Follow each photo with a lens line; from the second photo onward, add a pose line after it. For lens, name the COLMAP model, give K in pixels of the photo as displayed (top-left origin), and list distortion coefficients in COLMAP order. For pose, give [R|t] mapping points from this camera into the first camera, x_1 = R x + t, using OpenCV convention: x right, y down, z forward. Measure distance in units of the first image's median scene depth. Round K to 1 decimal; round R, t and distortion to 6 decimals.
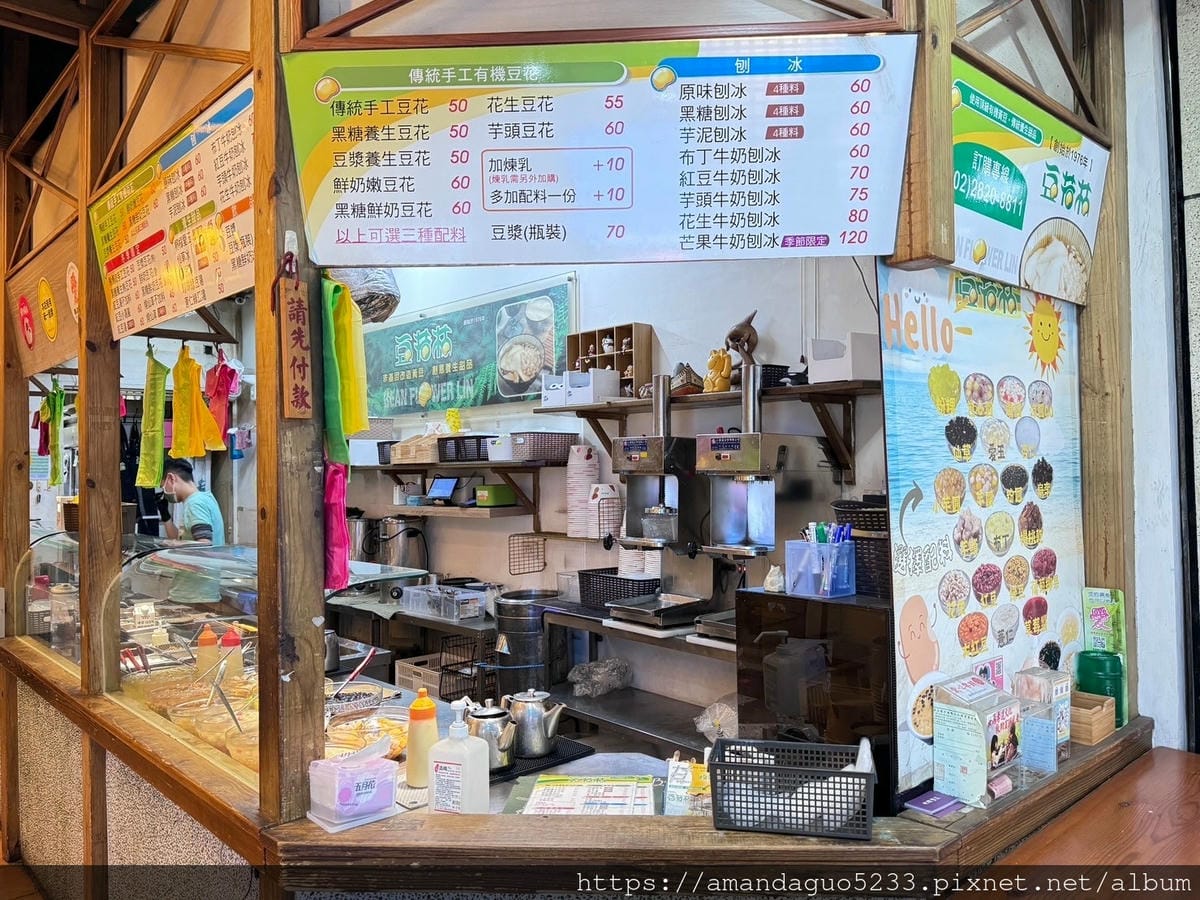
lens RADIAL K [[878.7, 0, 635.4], [0, 878.7, 451.9], [0, 0, 1]] dist [0.058087, -0.046341]
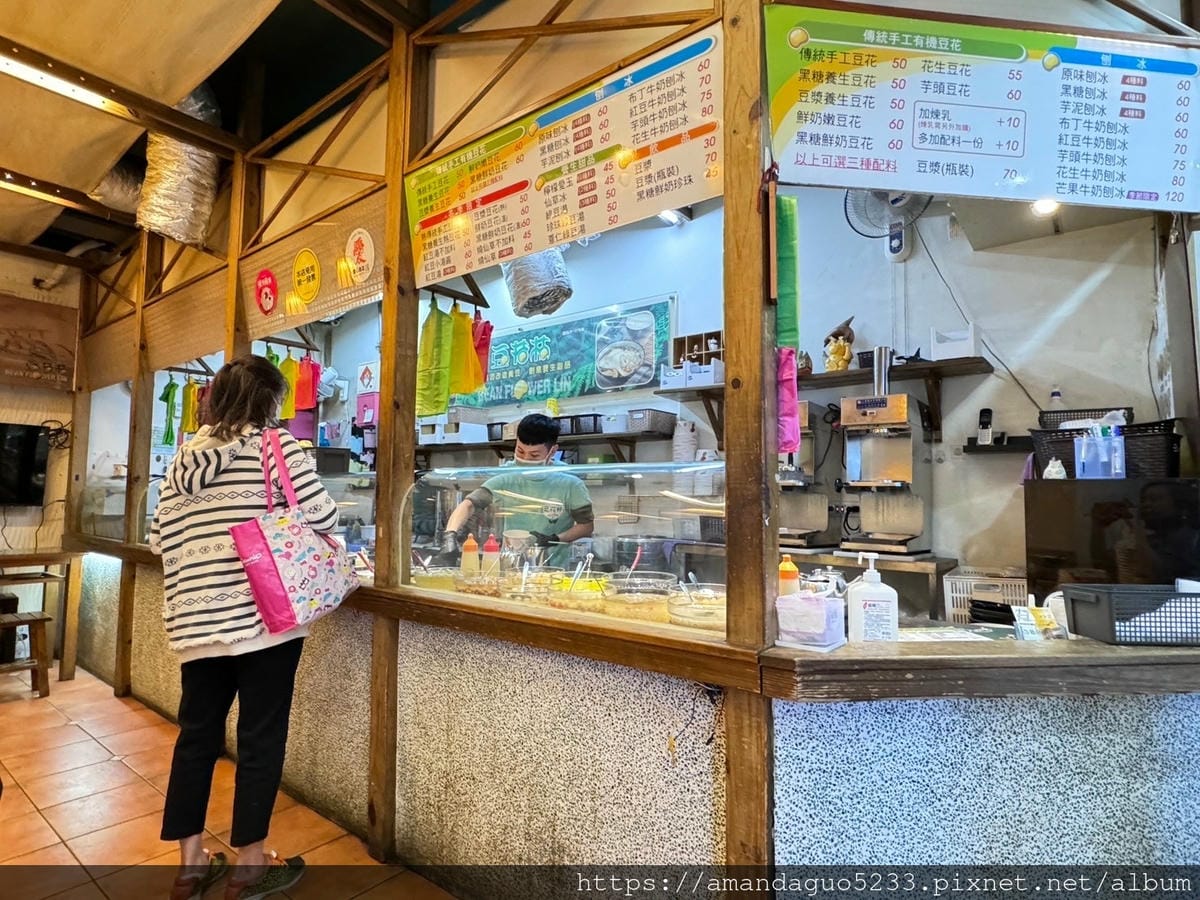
lens RADIAL K [[636.8, 0, 627.7], [0, 636.8, 450.0], [0, 0, 1]] dist [-0.003974, -0.001510]
pose [[0.987328, 0.032734, 0.155281, -0.318027], [-0.024773, 0.998291, -0.052928, 0.094623], [-0.156749, 0.048410, 0.986451, 0.094859]]
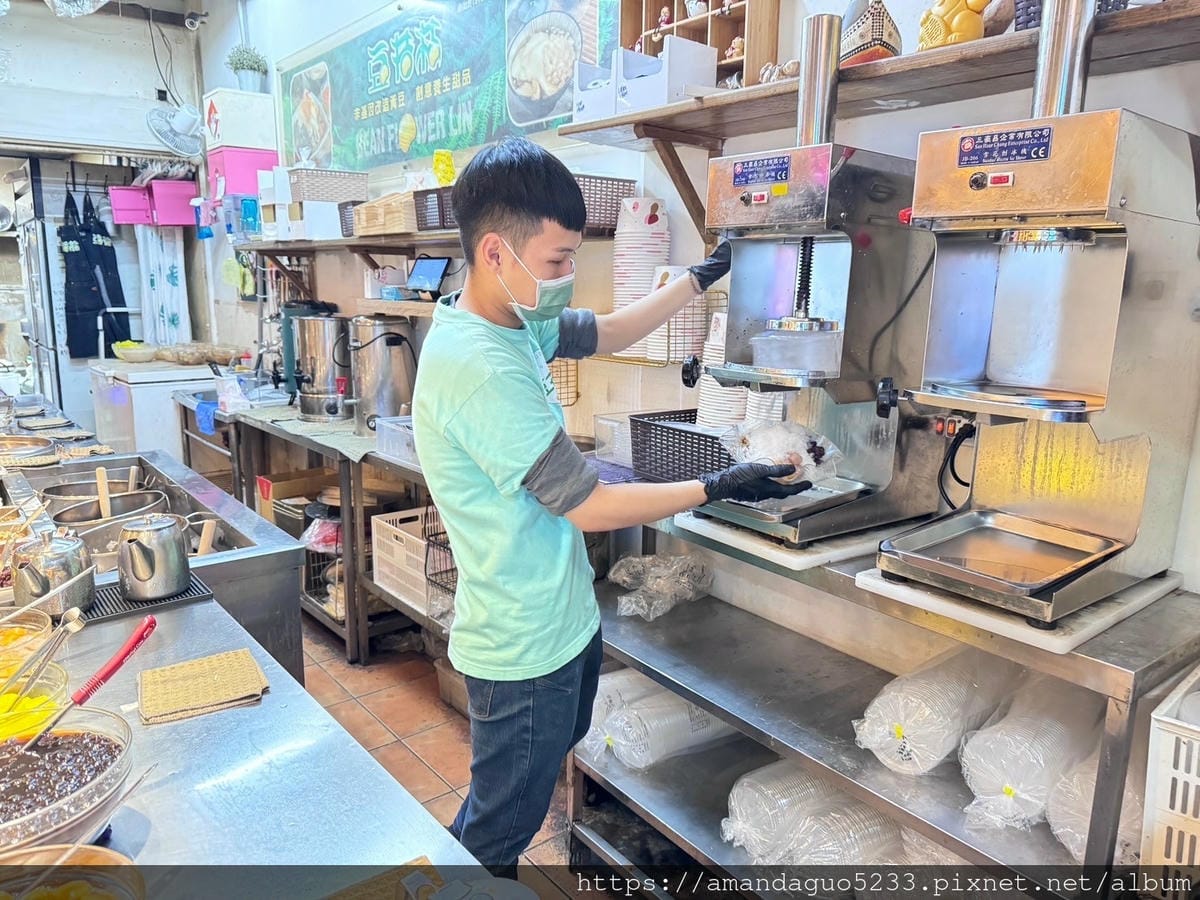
lens RADIAL K [[874.0, 0, 597.5], [0, 874.0, 454.8], [0, 0, 1]] dist [0.020437, -0.025564]
pose [[0.995168, 0.040513, -0.089438, -0.034122], [-0.020105, 0.975685, 0.218253, 0.035628], [0.096105, -0.215400, 0.971785, 0.436322]]
